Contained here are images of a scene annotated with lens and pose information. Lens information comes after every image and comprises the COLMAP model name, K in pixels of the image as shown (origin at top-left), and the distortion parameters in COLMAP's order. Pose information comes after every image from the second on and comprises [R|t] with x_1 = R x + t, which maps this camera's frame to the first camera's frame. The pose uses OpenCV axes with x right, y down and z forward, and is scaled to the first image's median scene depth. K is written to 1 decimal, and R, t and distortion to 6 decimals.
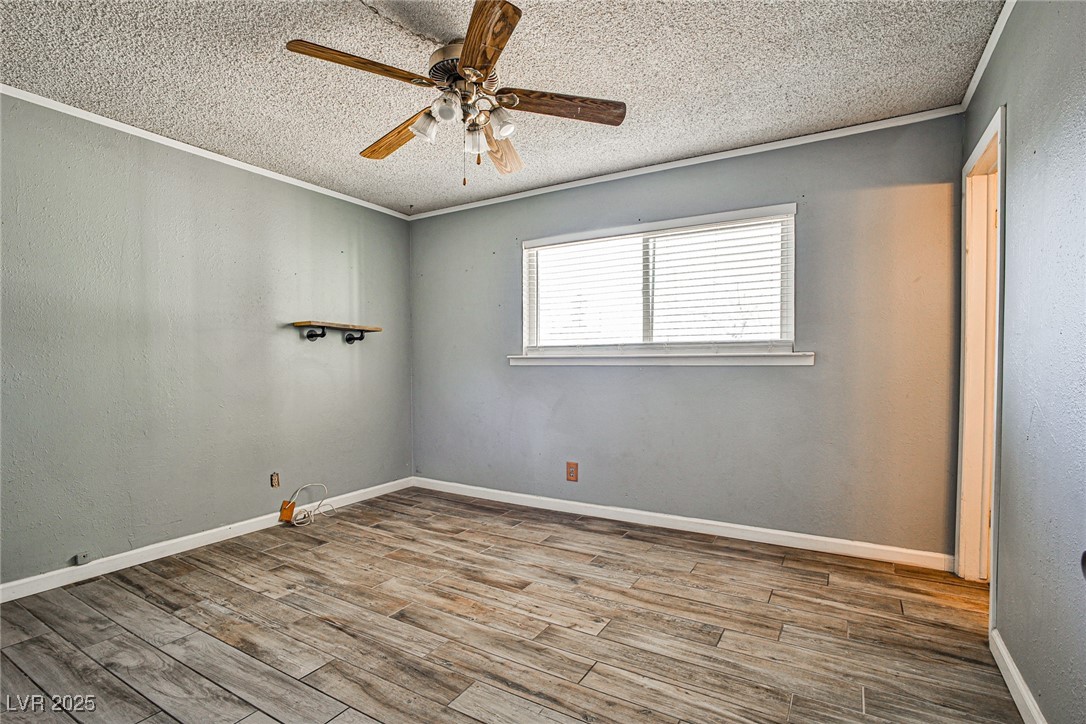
lens RADIAL K [[523.5, 0, 545.2], [0, 523.5, 359.8], [0, 0, 1]] dist [-0.029044, 0.005967]
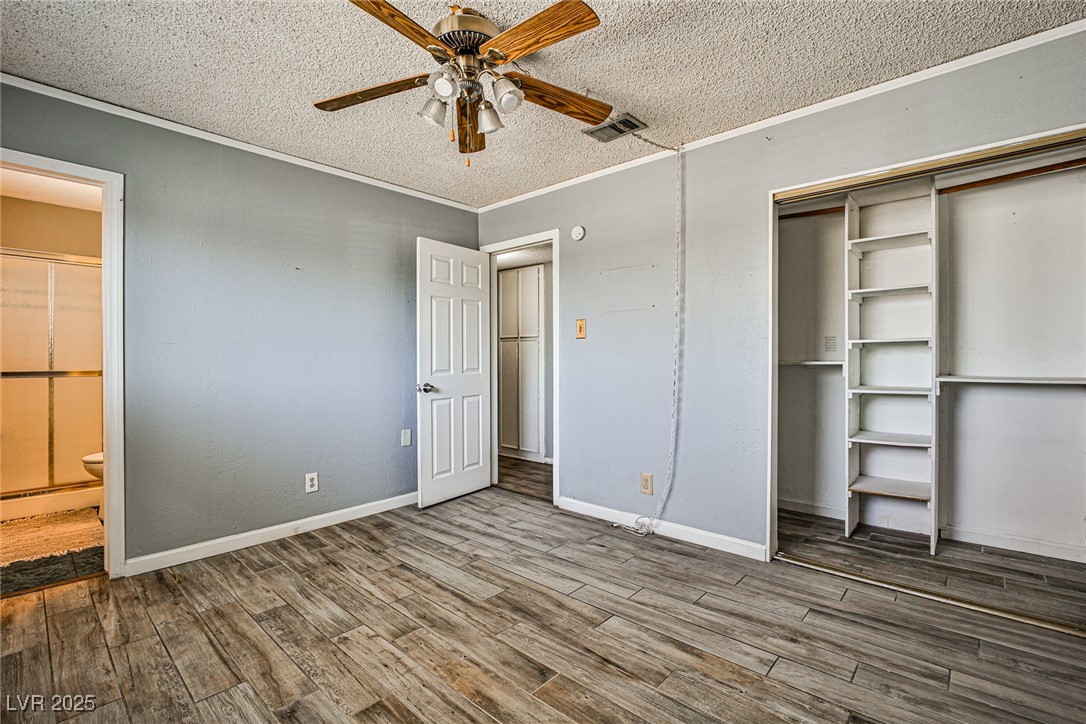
lens RADIAL K [[493.5, 0, 540.1], [0, 493.5, 365.4], [0, 0, 1]] dist [-0.031727, 0.012203]
pose [[-0.979197, 0.005250, 0.202843, -0.479986], [0.007015, 0.999944, 0.007981, -0.016091], [-0.202790, 0.009238, -0.979179, 1.953304]]
